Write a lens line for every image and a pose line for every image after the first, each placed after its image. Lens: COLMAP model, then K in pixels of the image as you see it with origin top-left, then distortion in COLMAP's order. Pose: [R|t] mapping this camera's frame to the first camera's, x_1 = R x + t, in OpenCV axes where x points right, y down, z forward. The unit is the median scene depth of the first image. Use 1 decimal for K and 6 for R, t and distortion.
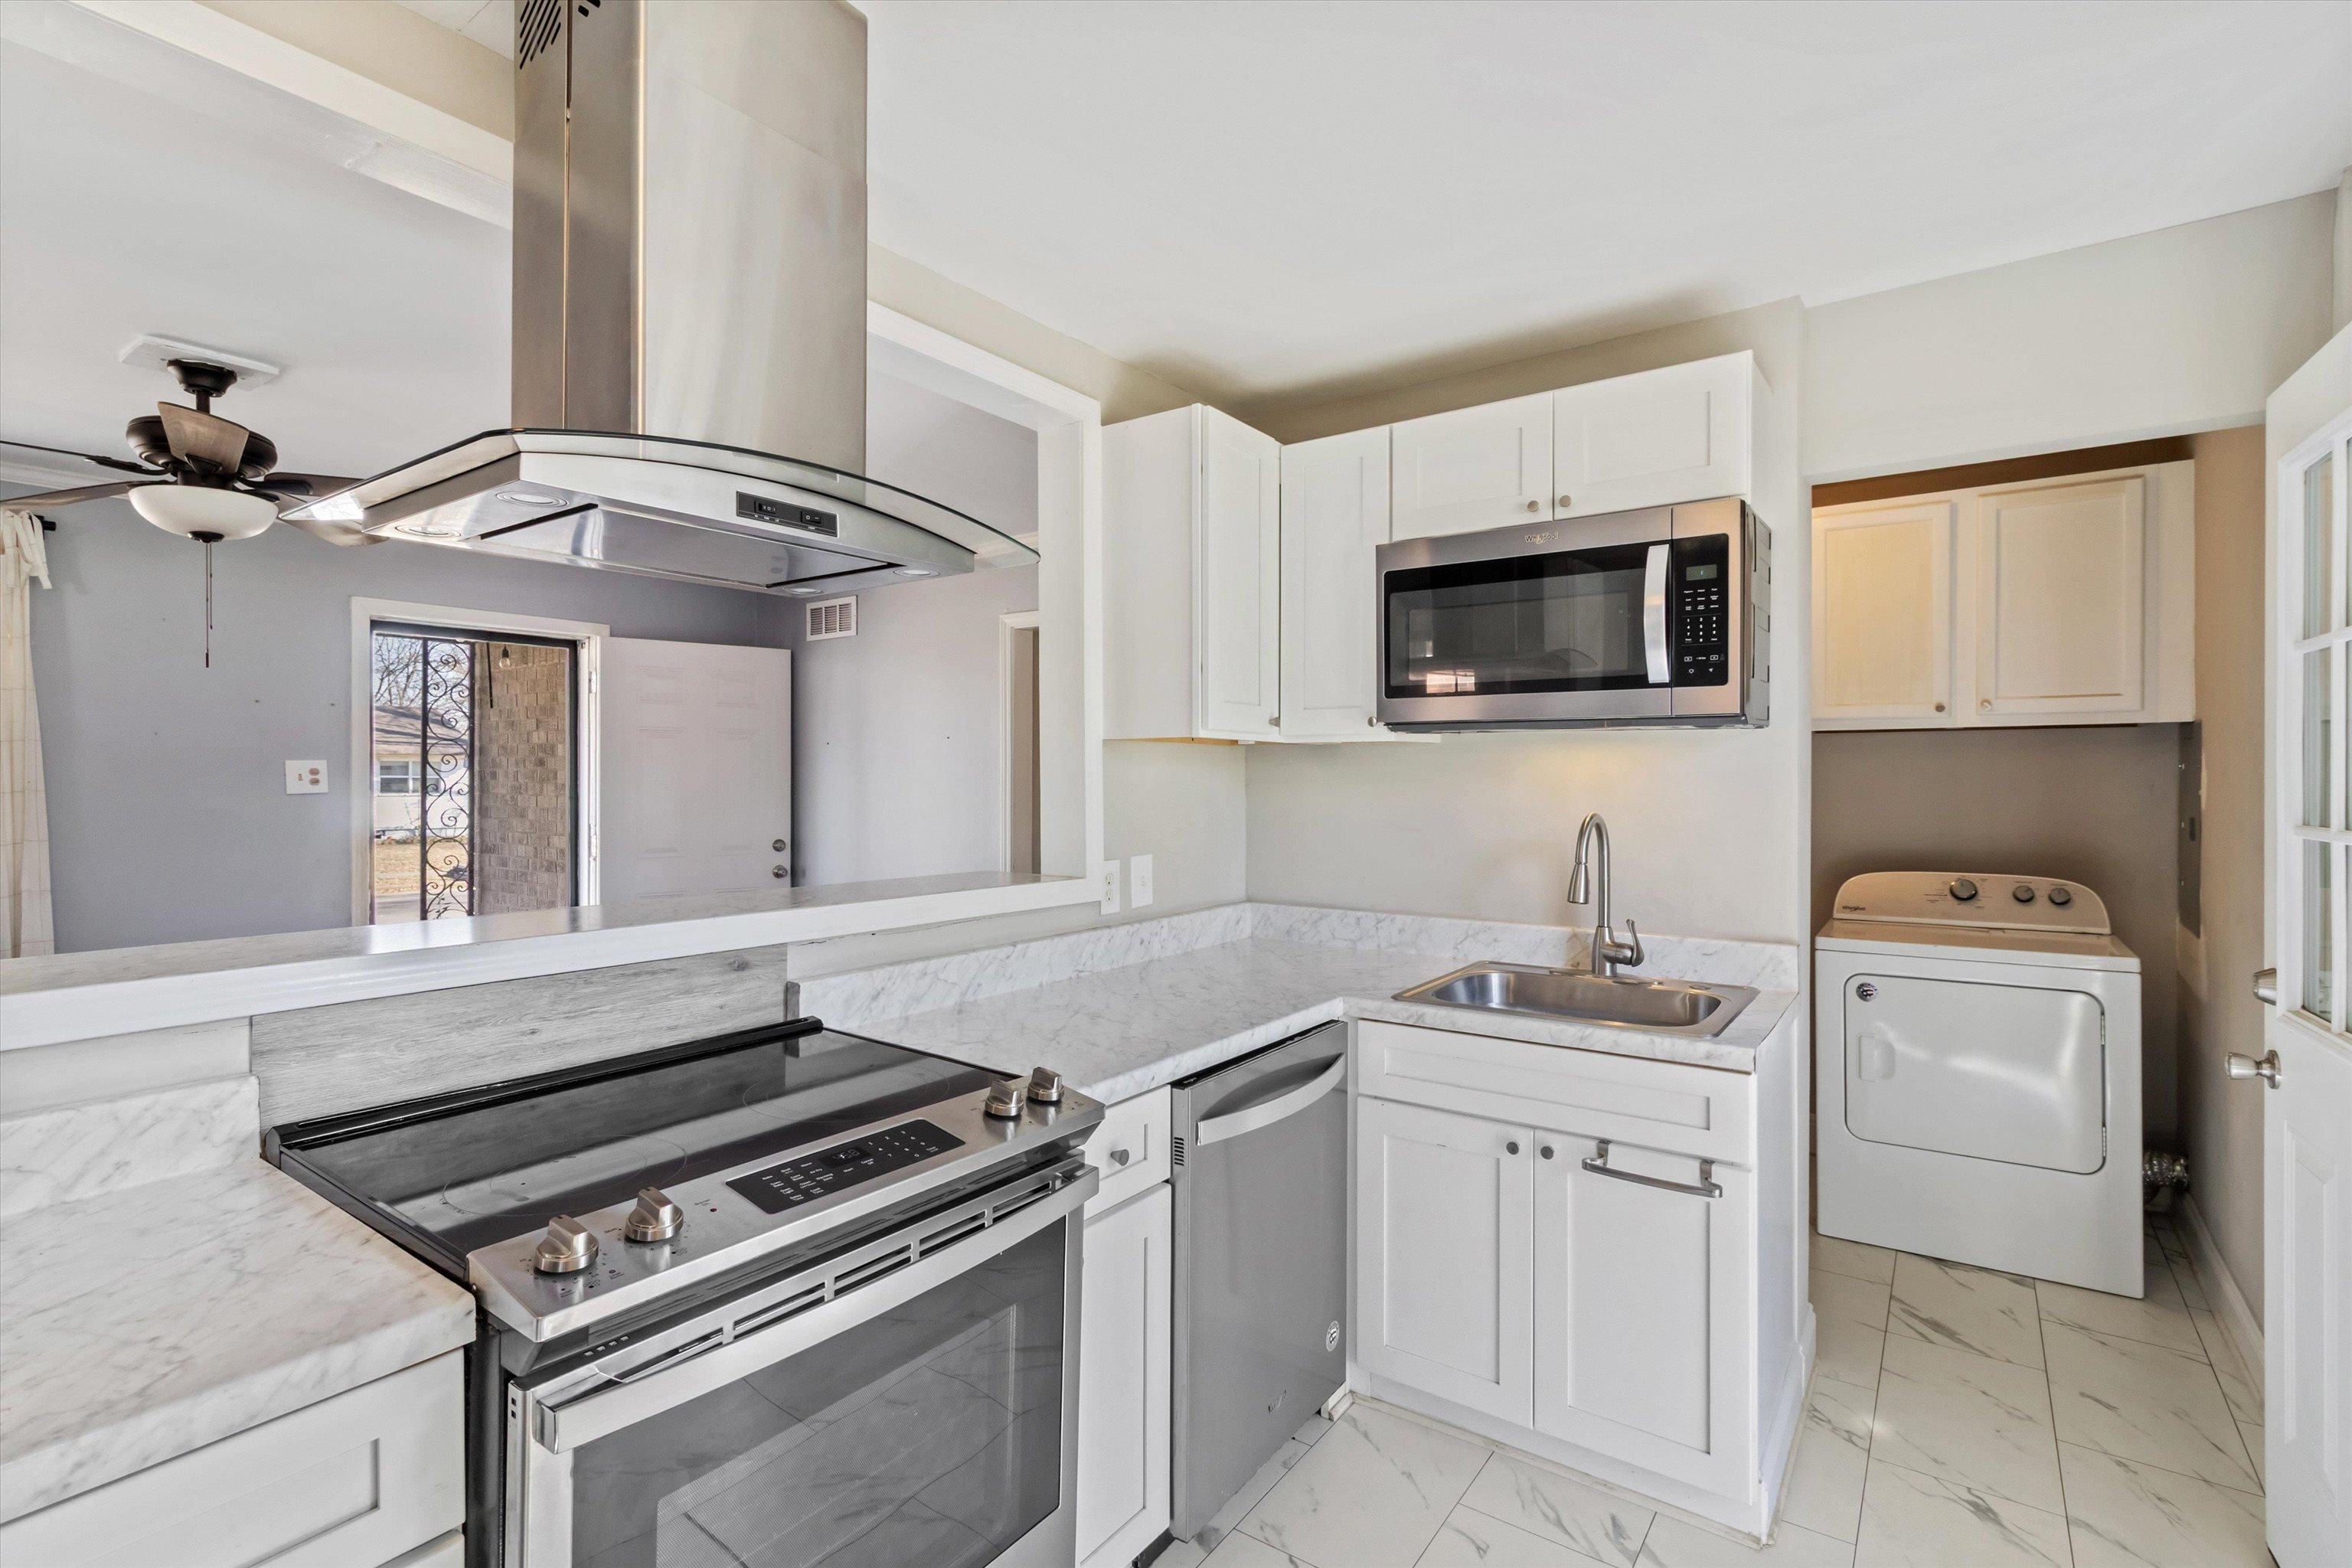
lens RADIAL K [[1087.4, 0, 1170.7], [0, 1087.4, 778.1], [0, 0, 1]] dist [0.002026, -0.000166]
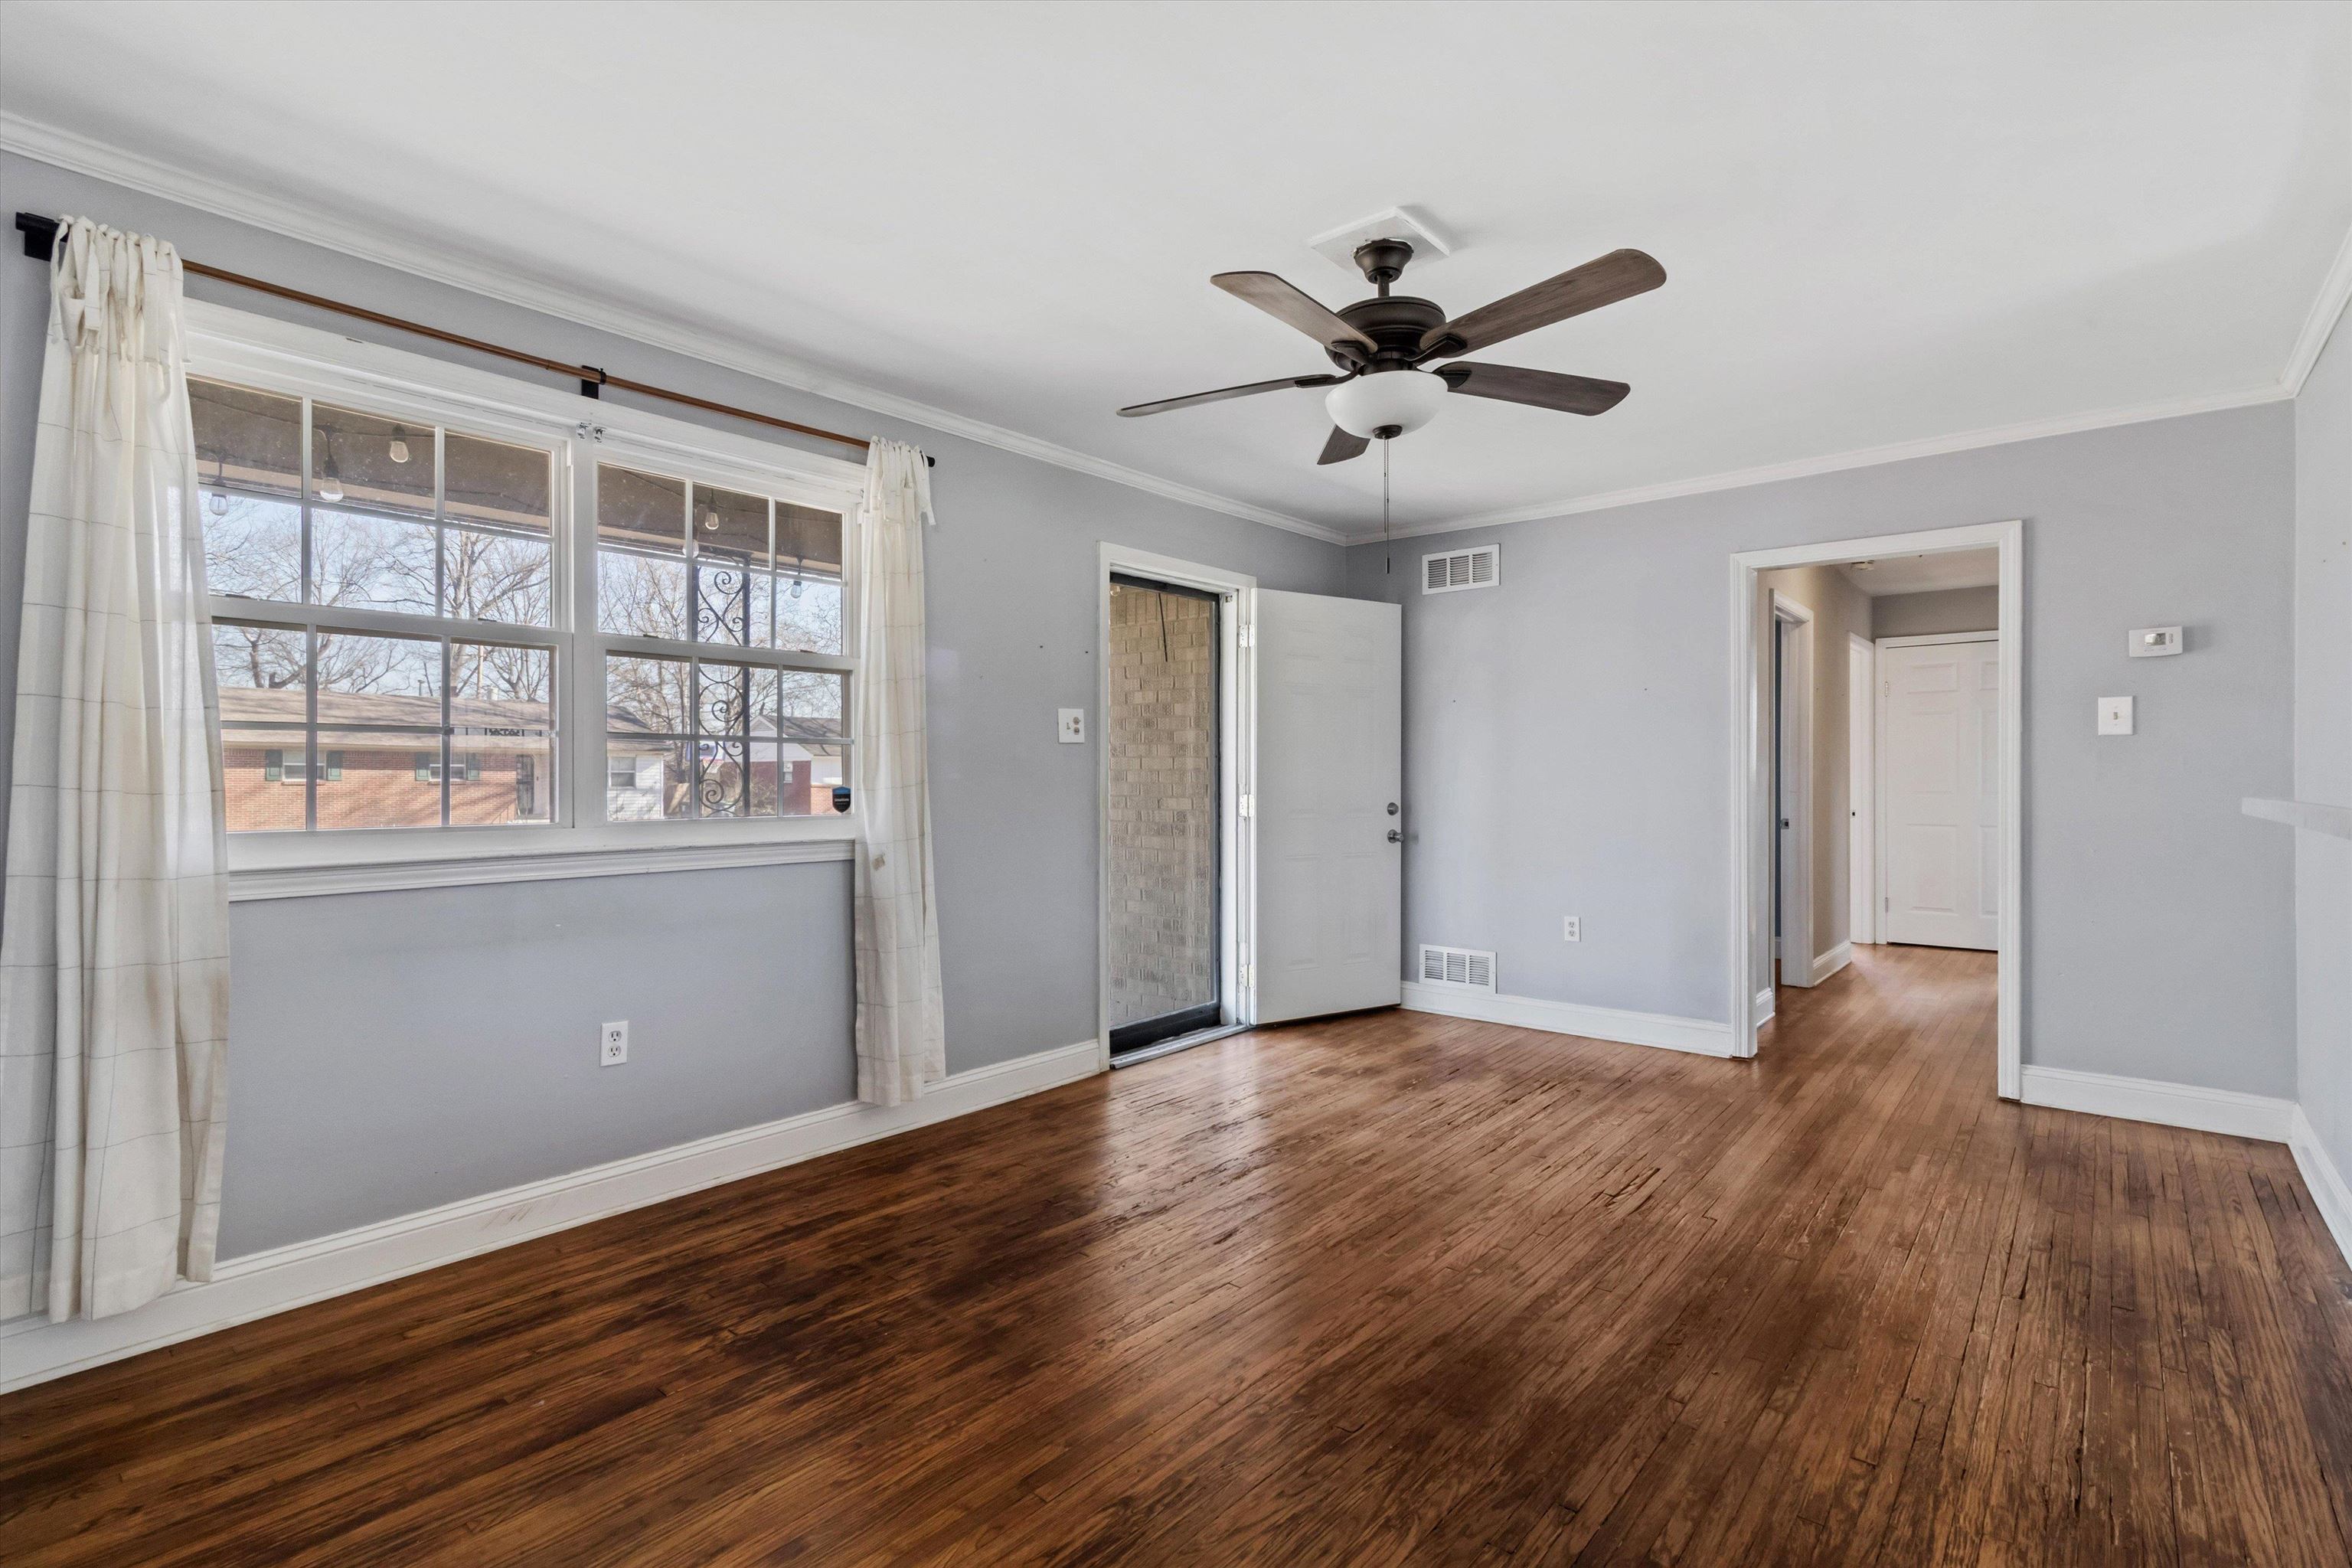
lens RADIAL K [[1087.4, 0, 1168.0], [0, 1087.4, 776.3], [0, 0, 1]] dist [0.002026, -0.000166]
pose [[0.995490, -0.001376, -0.094851, -1.031243], [0.001168, 0.999997, -0.002250, 0.077956], [0.094854, 0.002129, 0.995489, 0.066376]]
